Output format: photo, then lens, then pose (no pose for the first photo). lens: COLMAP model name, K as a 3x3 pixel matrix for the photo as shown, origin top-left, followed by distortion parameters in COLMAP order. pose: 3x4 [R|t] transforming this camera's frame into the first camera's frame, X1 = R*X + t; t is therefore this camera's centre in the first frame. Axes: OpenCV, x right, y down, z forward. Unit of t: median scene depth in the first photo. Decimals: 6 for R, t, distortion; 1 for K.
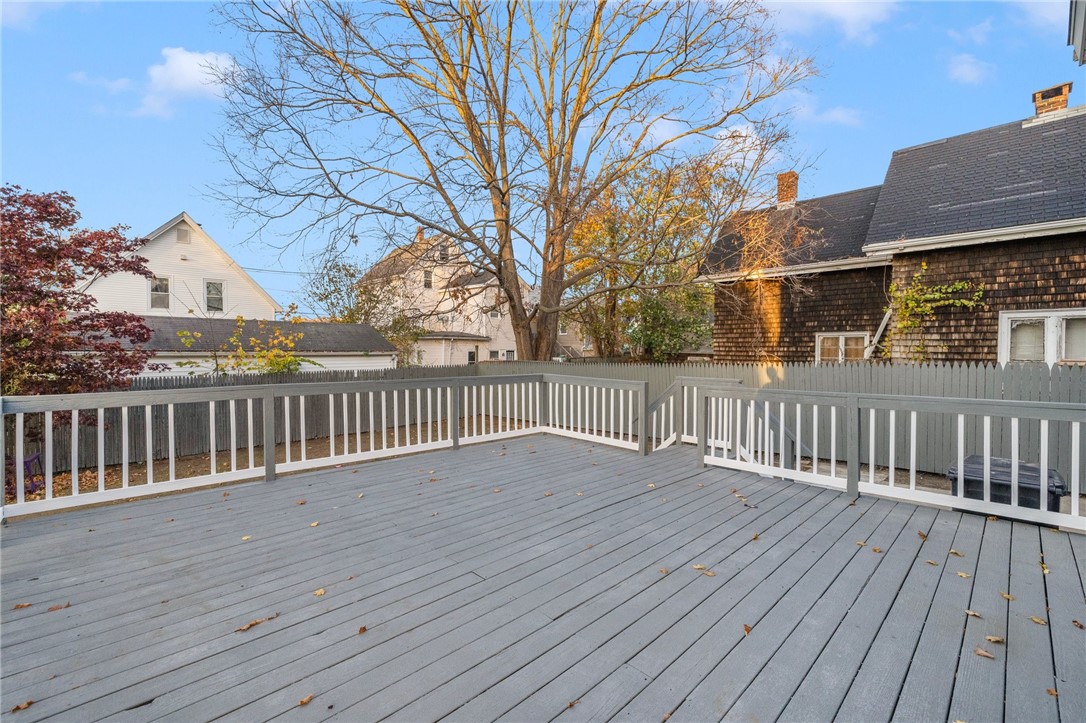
lens RADIAL K [[465.4, 0, 548.5], [0, 465.4, 365.9], [0, 0, 1]] dist [0.001677, 0.000251]
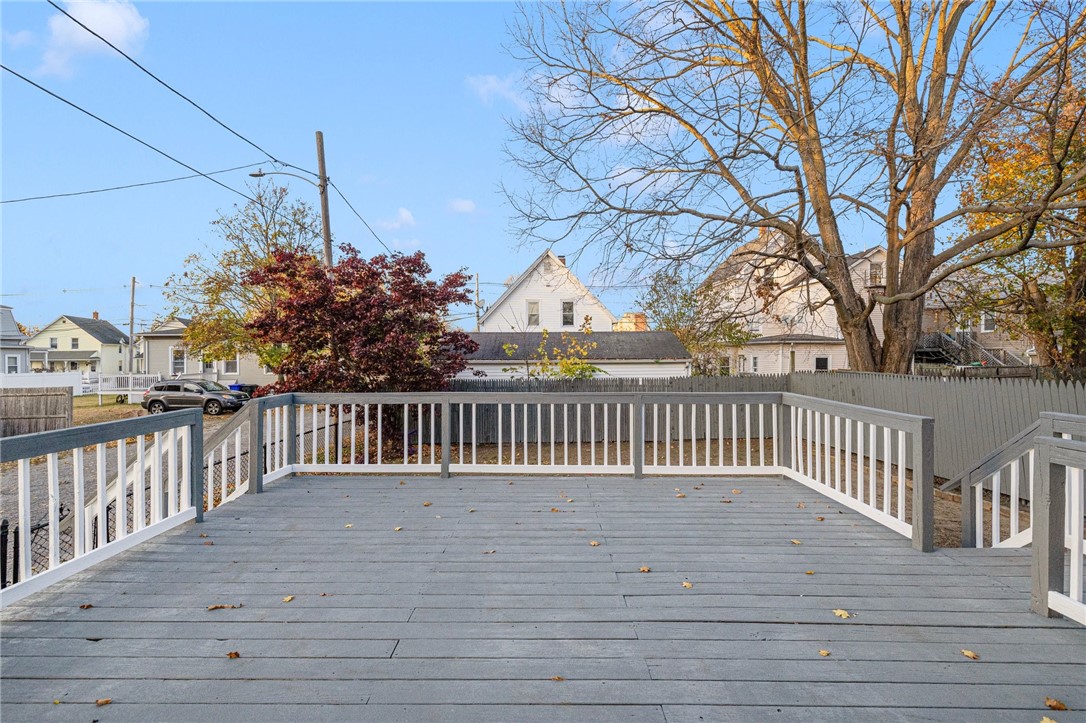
lens RADIAL K [[466.1, 0, 529.9], [0, 466.1, 360.3], [0, 0, 1]] dist [0.002792, 0.000279]
pose [[0.703384, 0.000264, -0.710810, 0.256208], [-0.017424, 0.999706, -0.016871, -0.015599], [0.710597, 0.024252, 0.703181, 0.258314]]
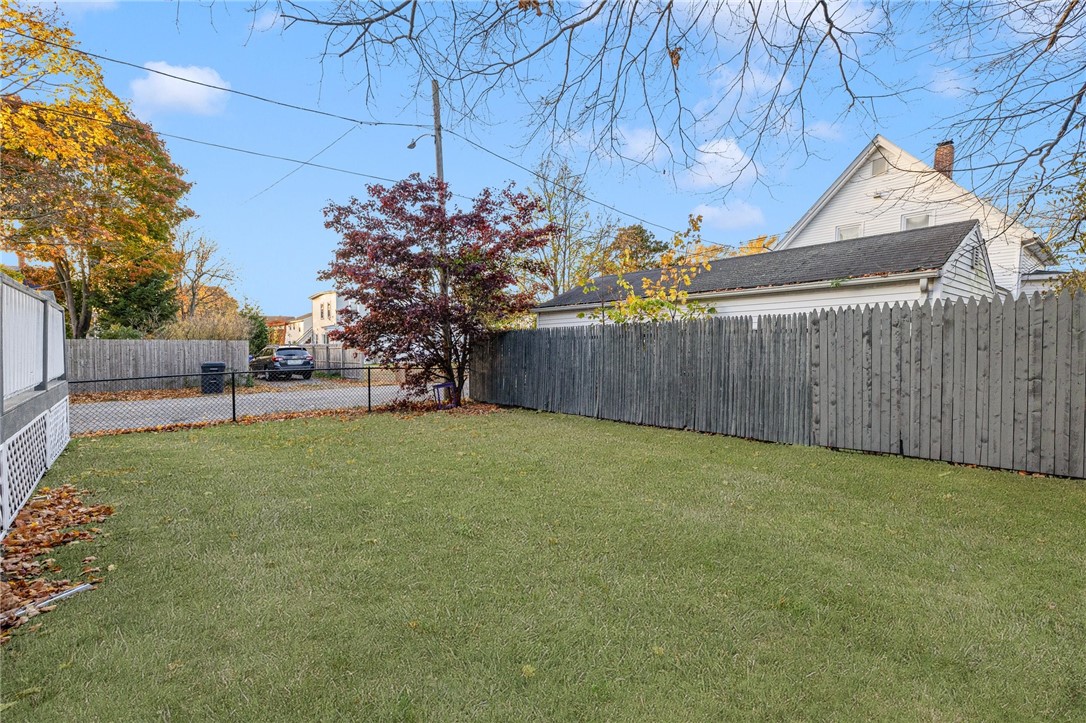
lens RADIAL K [[478.0, 0, 526.4], [0, 478.0, 379.1], [0, 0, 1]] dist [0.001241, -0.000008]
pose [[-0.081267, 0.072105, -0.994081, 0.256168], [-0.018503, 0.997099, 0.073836, 0.086962], [0.996521, 0.024394, -0.079697, 1.585266]]
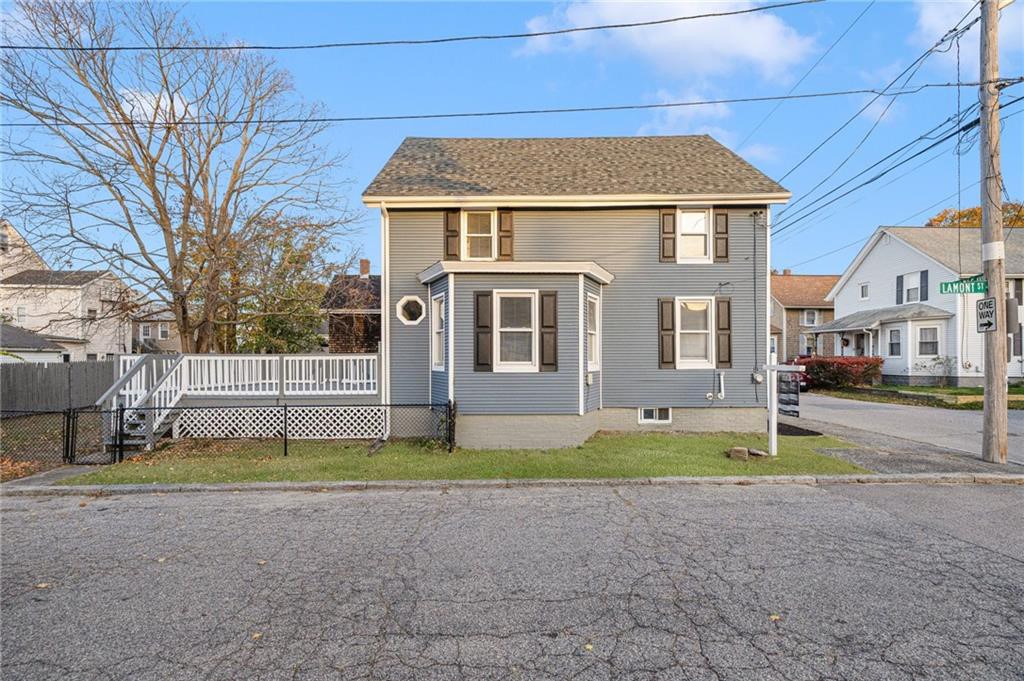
lens RADIAL K [[438.9, 0, 517.2], [0, 438.9, 344.6], [0, 0, 1]] dist [0.001677, 0.000251]
pose [[0.674141, 0.018274, 0.738377, -0.864990], [0.031475, 0.998075, -0.053438, 0.127831], [-0.737932, 0.059265, 0.672268, -1.456782]]
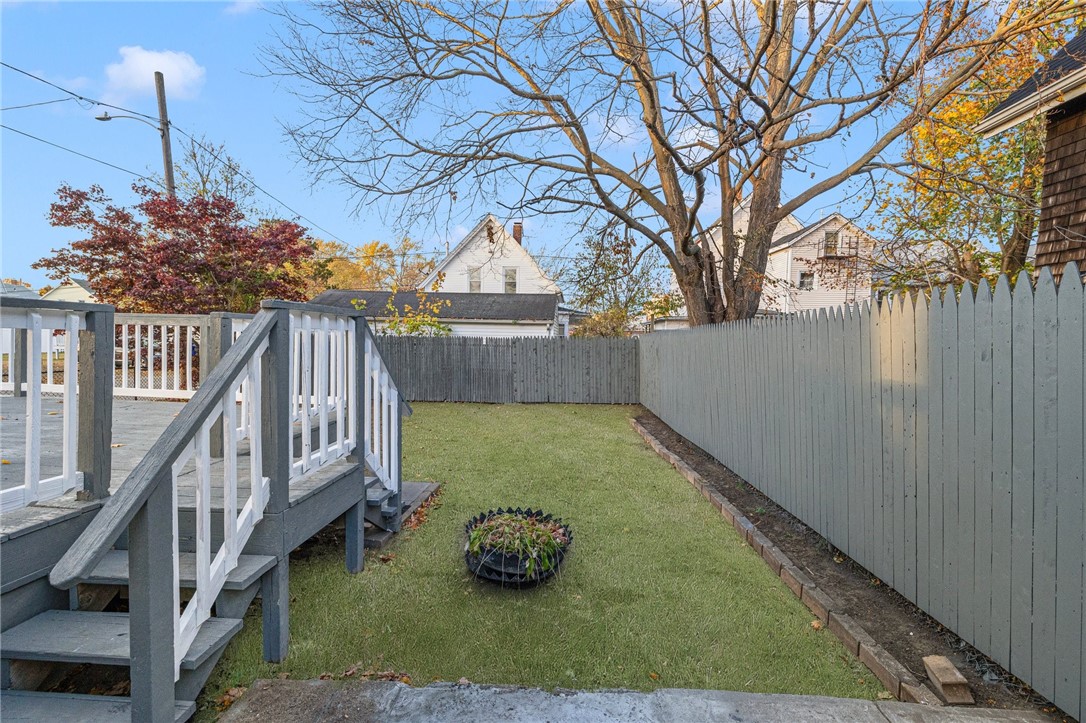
lens RADIAL K [[460.5, 0, 541.9], [0, 460.5, 355.3], [0, 0, 1]] dist [0.000655, -0.000011]
pose [[0.671517, 0.041500, -0.739826, 0.727177], [-0.045804, 0.998846, 0.014455, 0.054009], [0.739572, 0.024180, 0.672643, 0.904146]]
